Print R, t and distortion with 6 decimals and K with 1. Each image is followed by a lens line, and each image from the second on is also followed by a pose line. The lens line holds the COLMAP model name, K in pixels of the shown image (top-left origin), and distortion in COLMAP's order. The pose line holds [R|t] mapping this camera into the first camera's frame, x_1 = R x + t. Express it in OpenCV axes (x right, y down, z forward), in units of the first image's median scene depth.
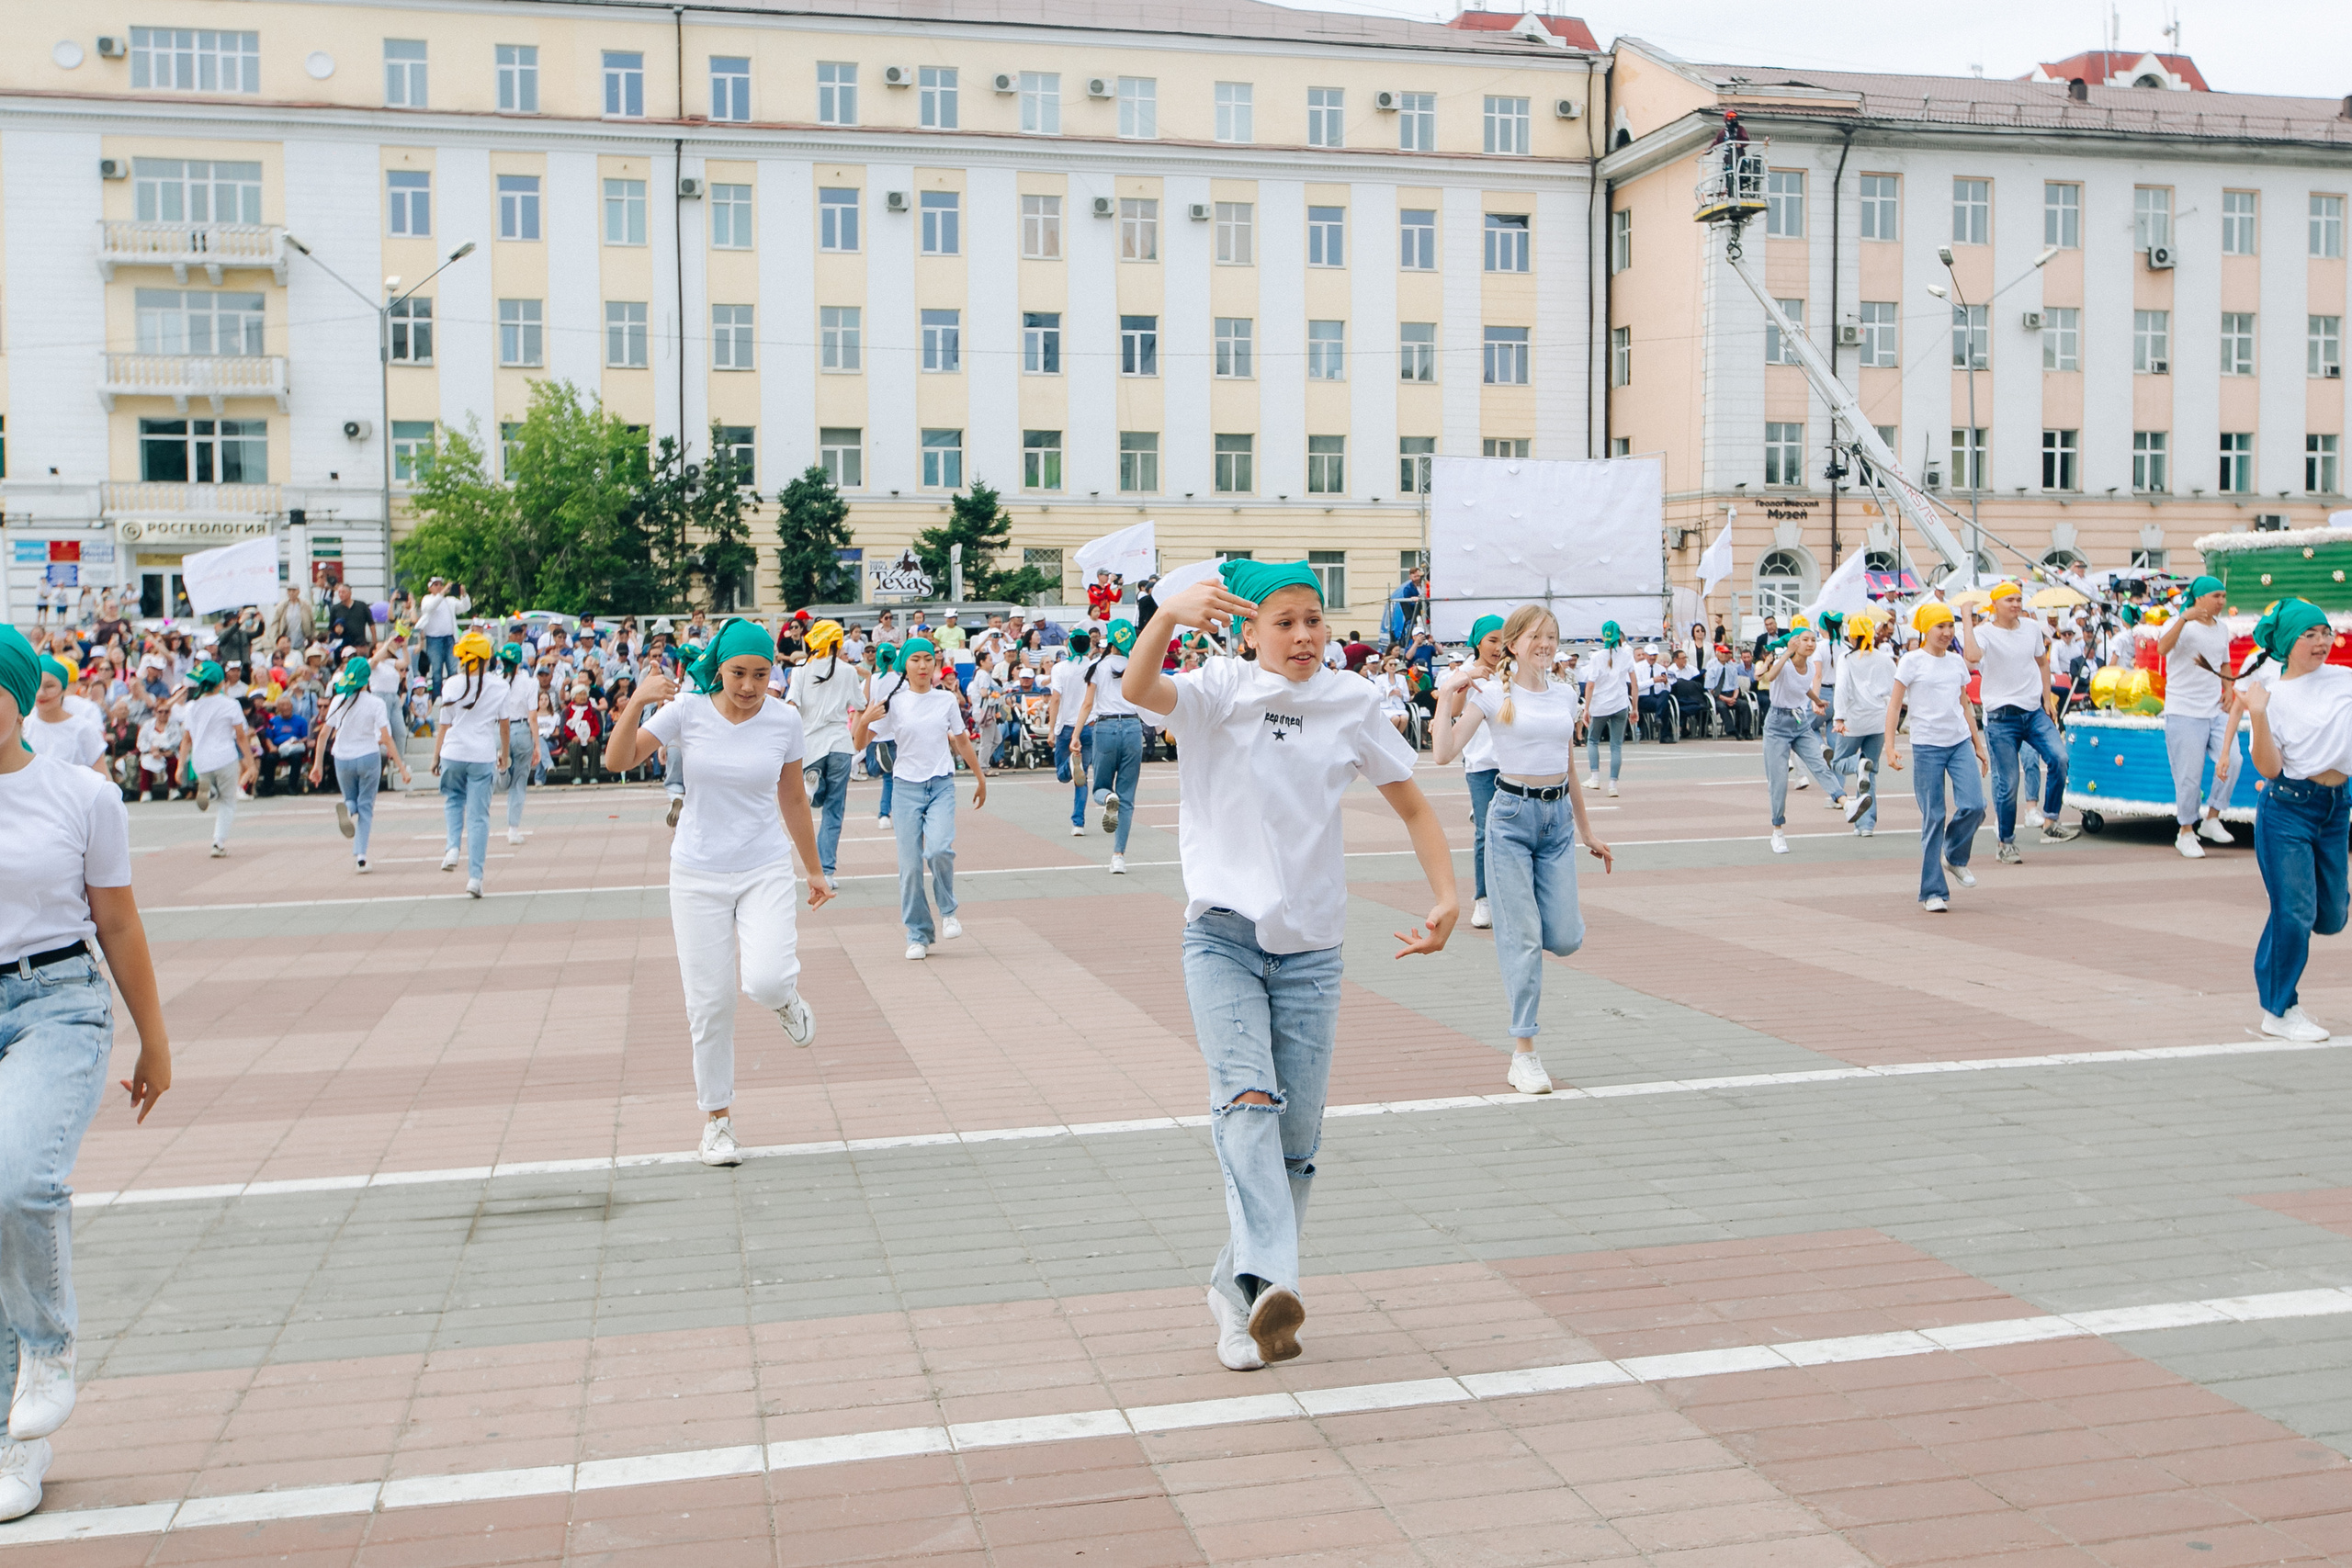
lens RADIAL K [[2475.9, 0, 1286.1], [0, 2475.9, 720.5], [0, 0, 1]] dist [-0.010992, 0.009380]
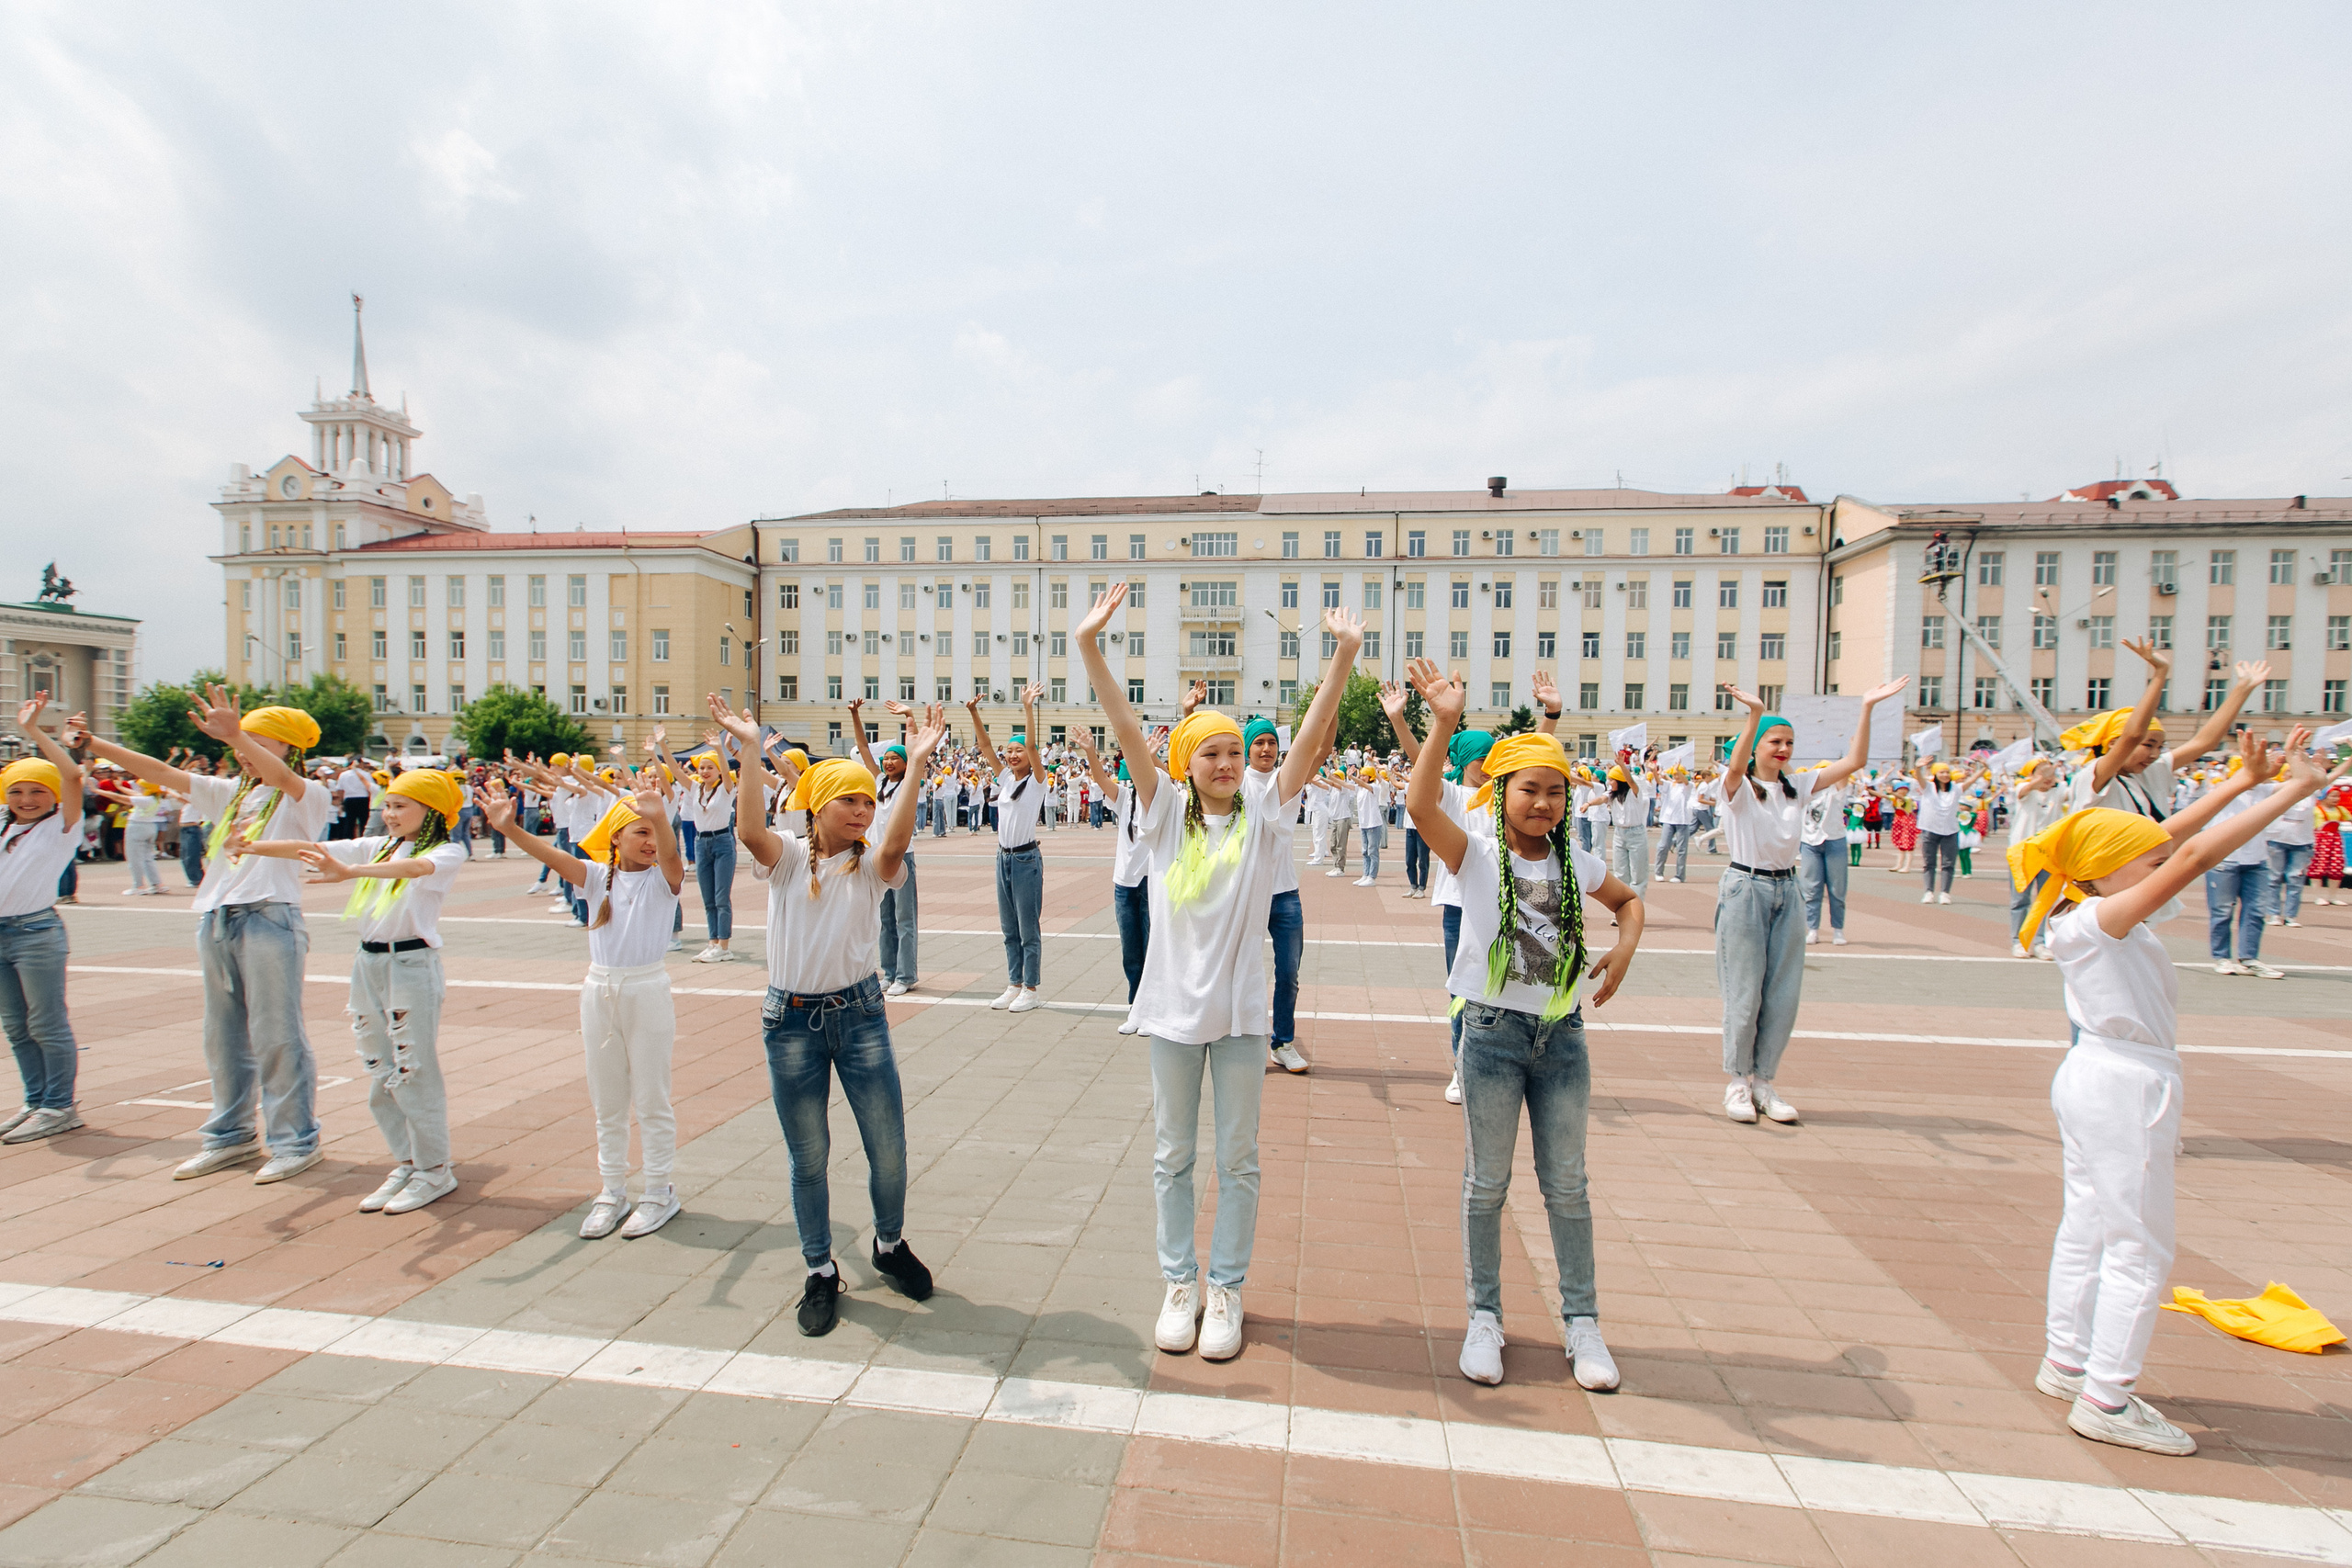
lens RADIAL K [[1040.9, 0, 1172.8], [0, 1040.9, 782.2], [0, 0, 1]] dist [0.001368, -0.001084]
pose [[0.923590, 0.029993, -0.382206, -0.046840], [-0.037915, 0.999194, -0.013211, 0.002763], [0.381502, 0.026693, 0.923983, -0.036922]]
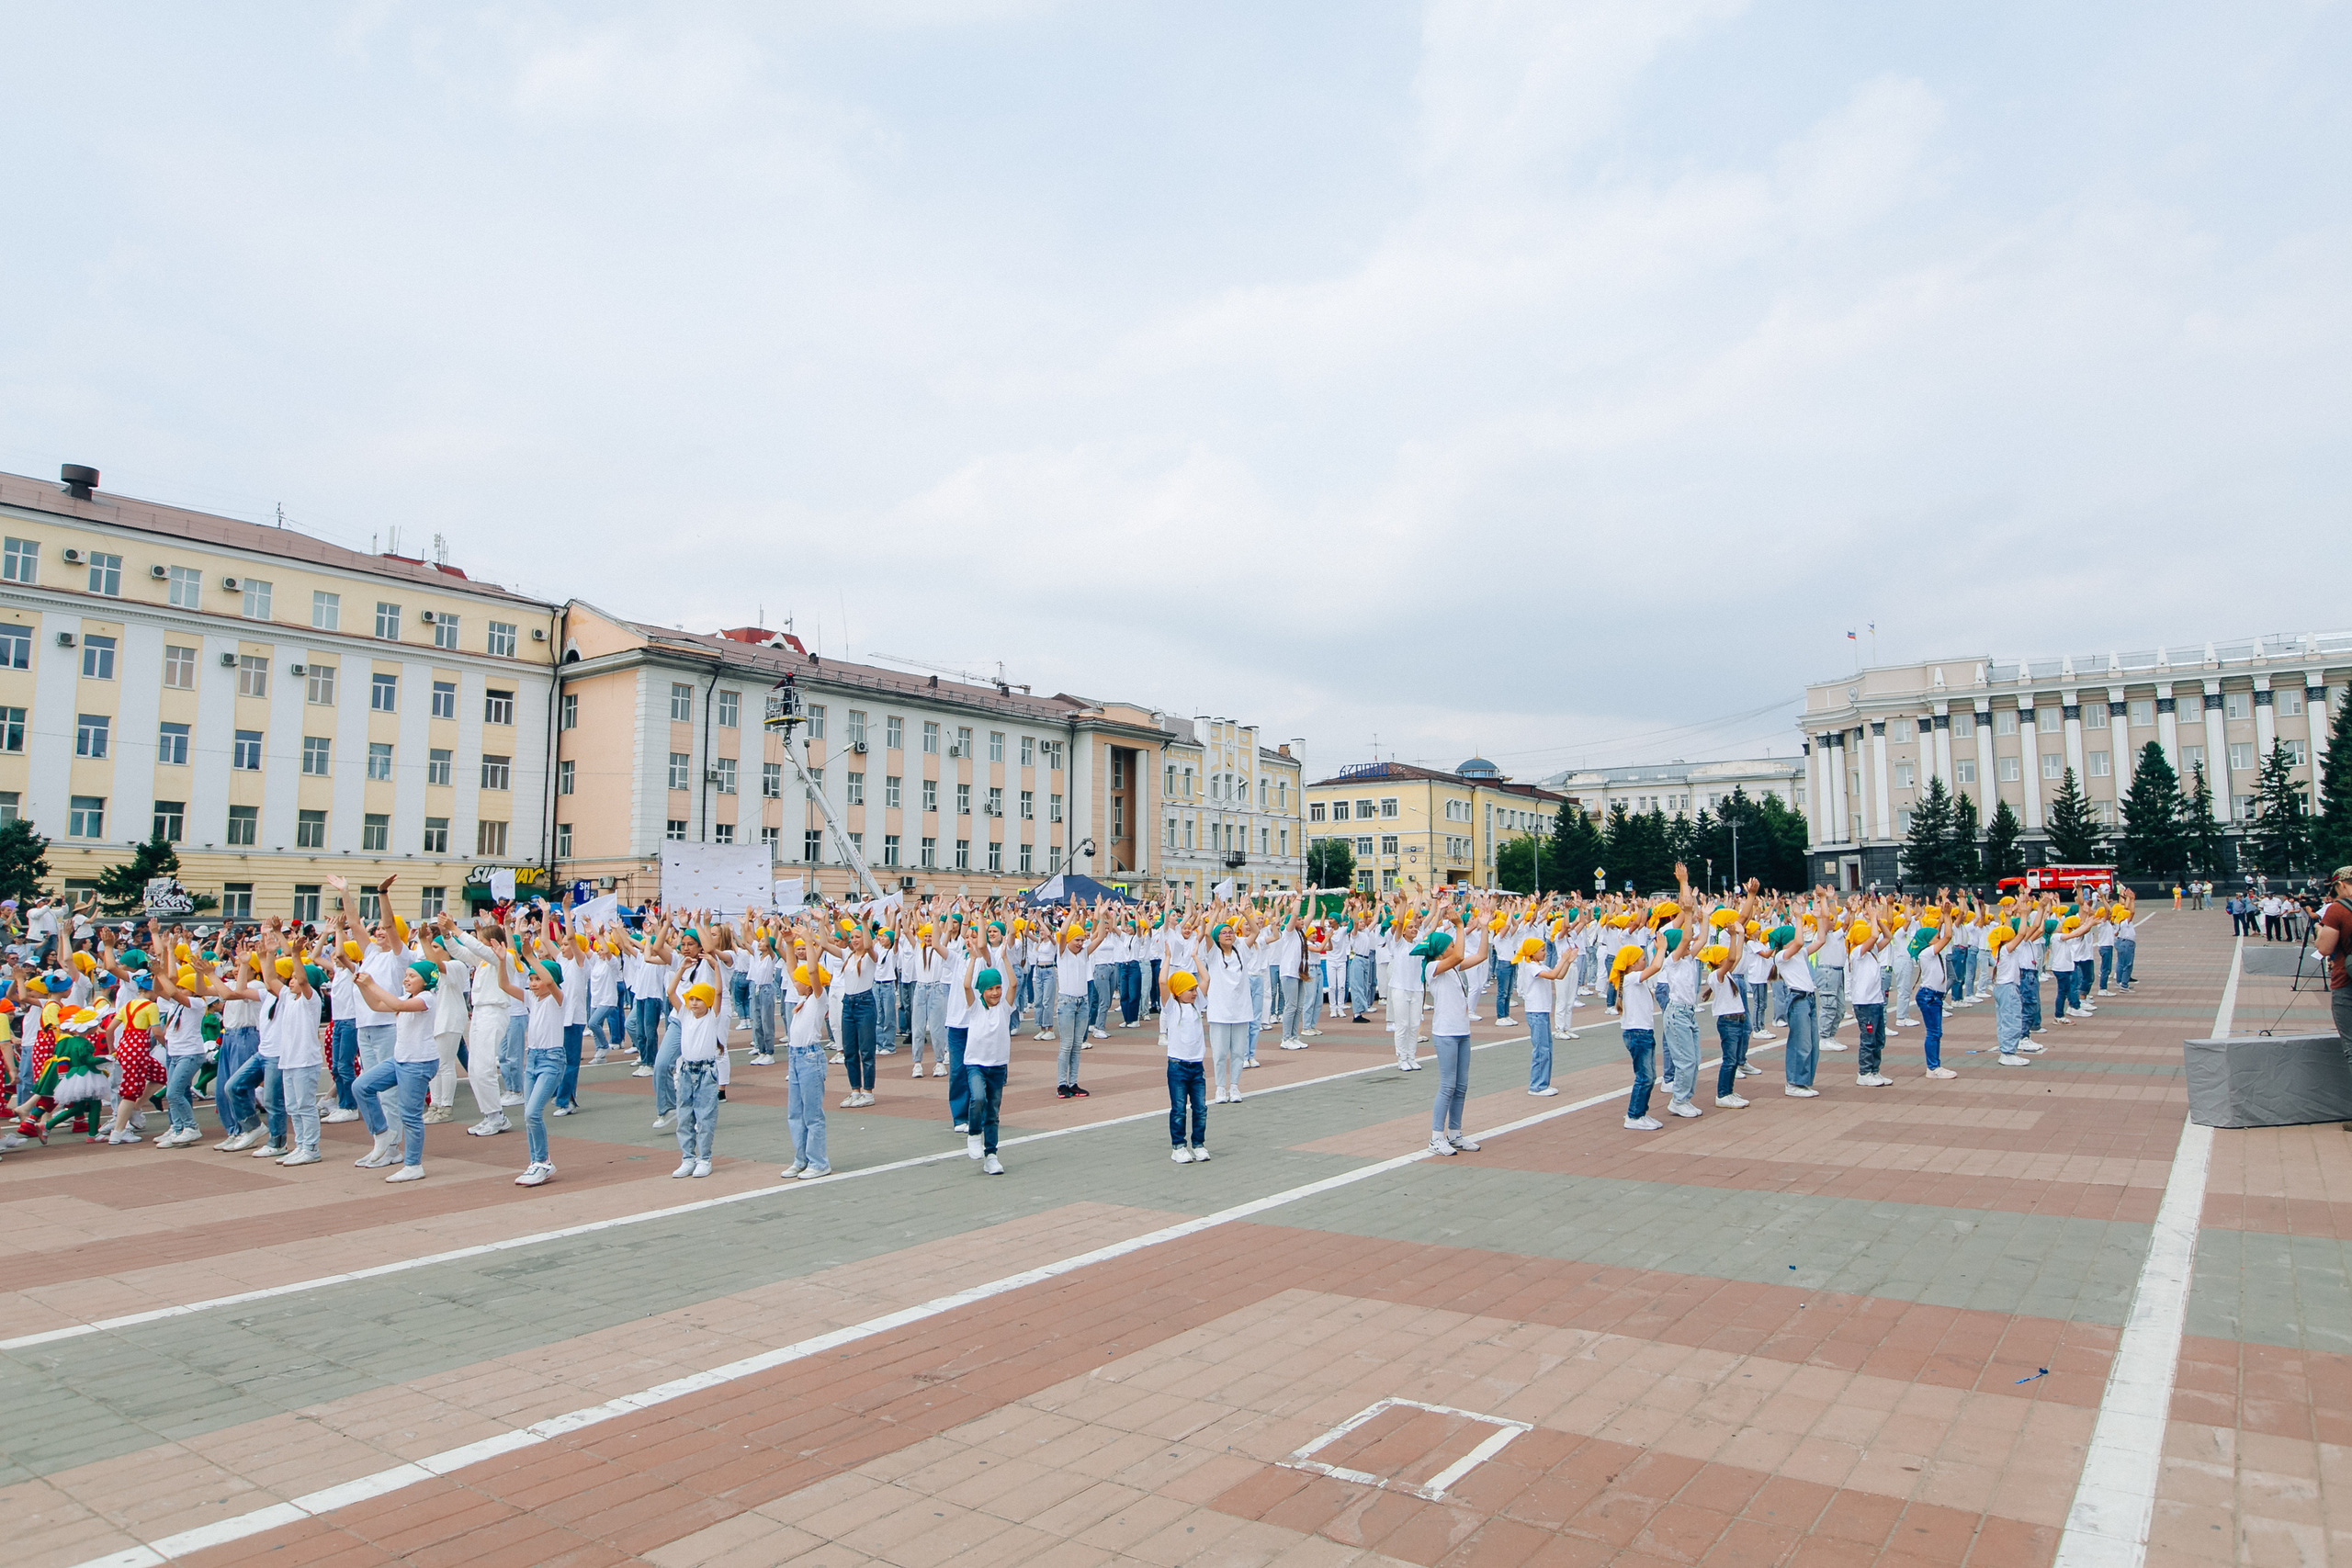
lens RADIAL K [[1416.2, 0, 1176.0], [0, 1416.2, 784.0], [0, 0, 1]] dist [-0.001140, 0.000267]
pose [[0.777127, 0.063631, 0.626119, -0.167542], [0.027178, 0.990554, -0.134399, 0.003283], [-0.628757, 0.121462, 0.768057, -0.037009]]
